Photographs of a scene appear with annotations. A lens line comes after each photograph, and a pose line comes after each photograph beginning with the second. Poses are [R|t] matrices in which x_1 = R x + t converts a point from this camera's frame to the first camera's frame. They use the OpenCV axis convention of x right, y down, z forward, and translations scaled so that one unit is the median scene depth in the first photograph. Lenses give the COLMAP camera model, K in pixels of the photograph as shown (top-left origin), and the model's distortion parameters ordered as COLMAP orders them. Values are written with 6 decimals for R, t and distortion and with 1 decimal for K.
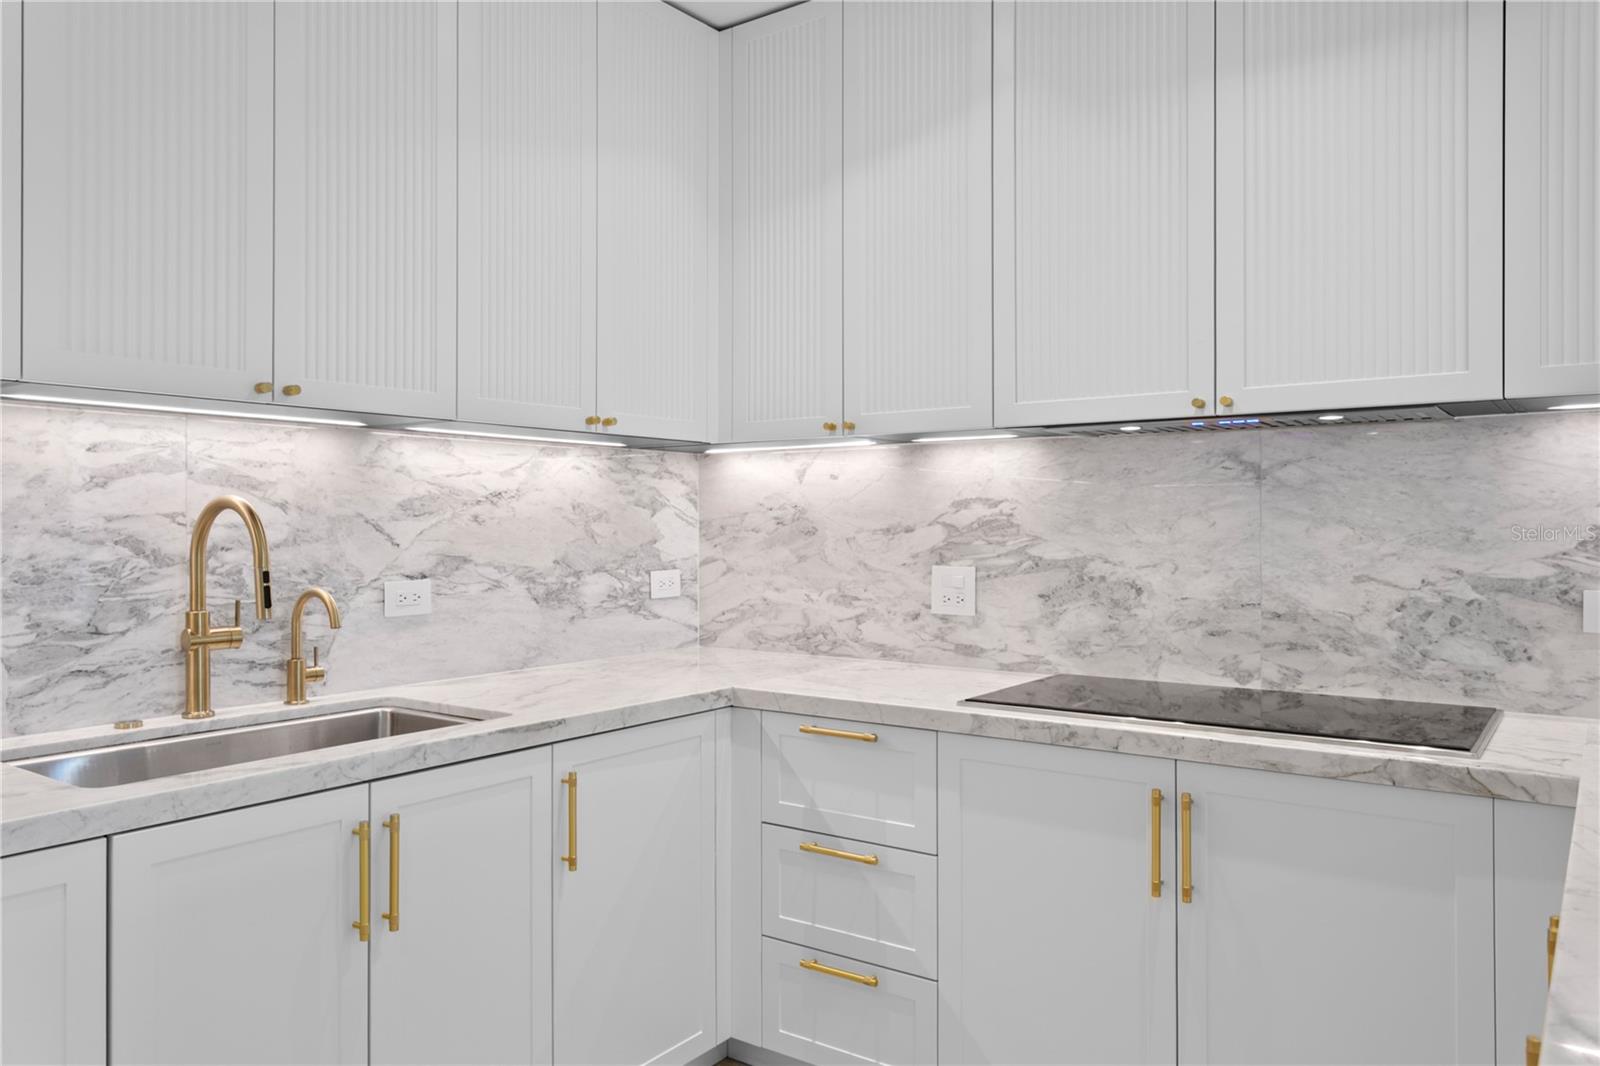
lens RADIAL K [[1146.8, 0, 800.0], [0, 1146.8, 533.0], [0, 0, 1]] dist [-0.000422, -0.000414]
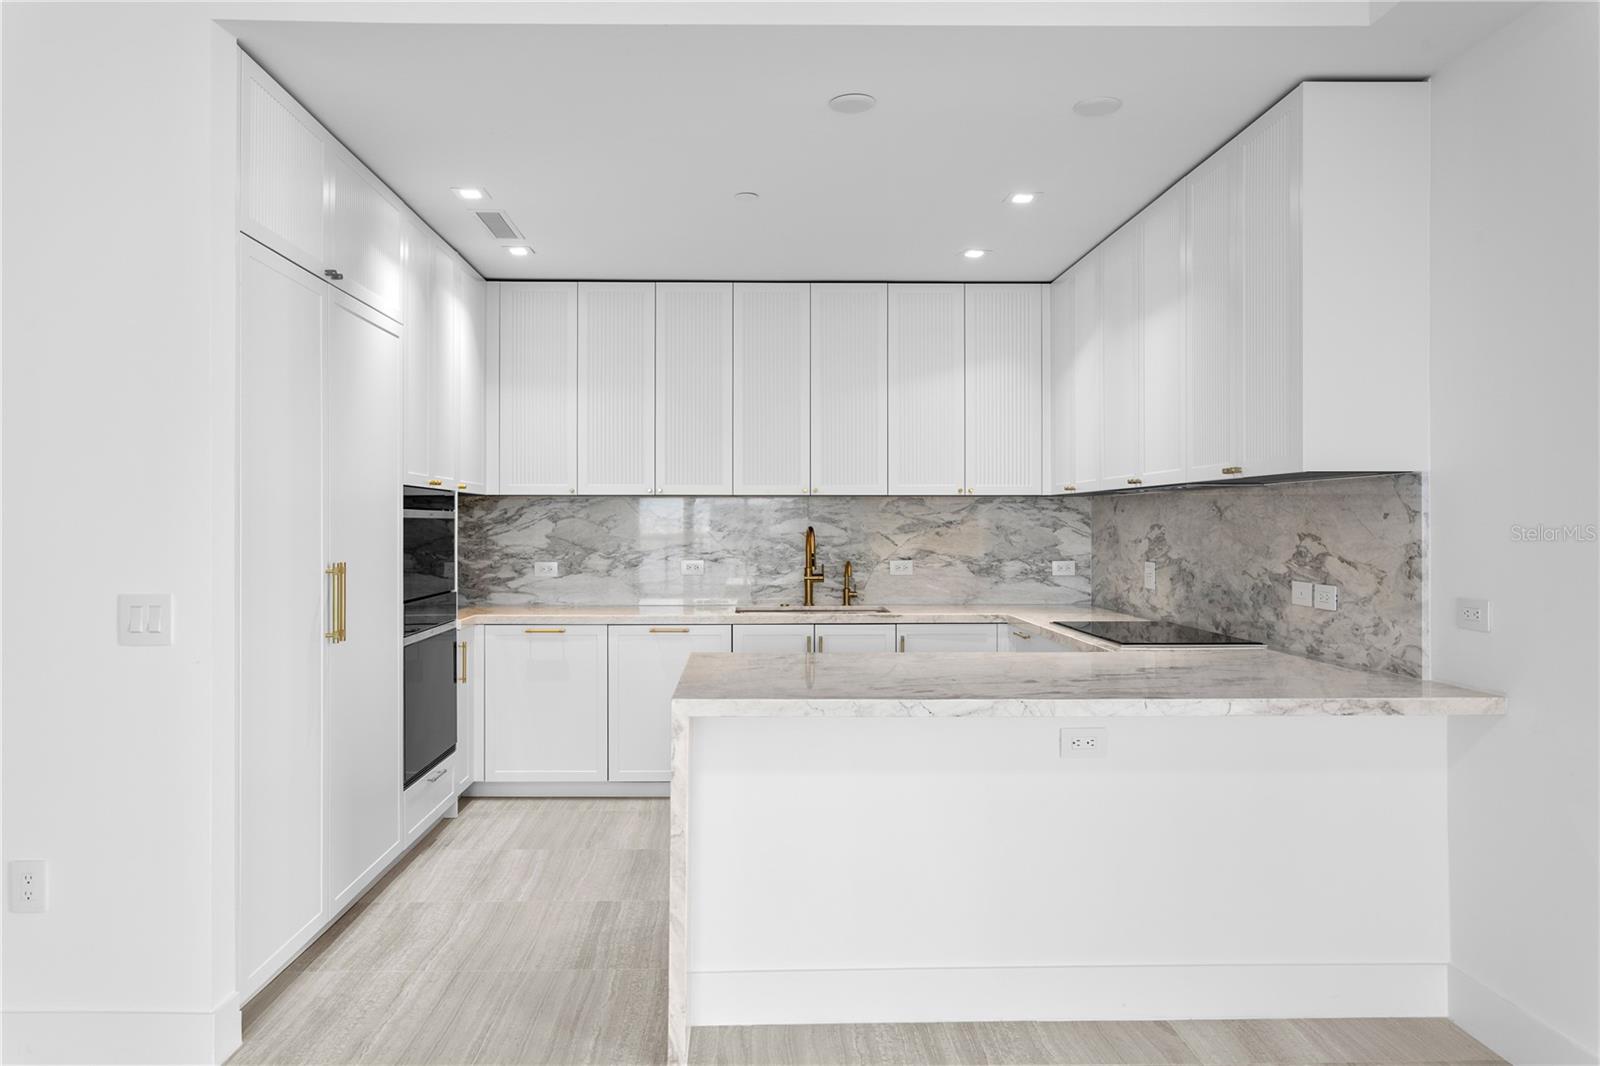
lens RADIAL K [[1111.6, 0, 800.0], [0, 1111.6, 533.0], [0, 0, 1]] dist [0.000056, 0.000044]
pose [[0.629922, 0.007617, -0.776621, 1.176768], [-0.005780, 0.999970, 0.005120, -0.022463], [0.776637, 0.001263, 0.629947, -0.541115]]
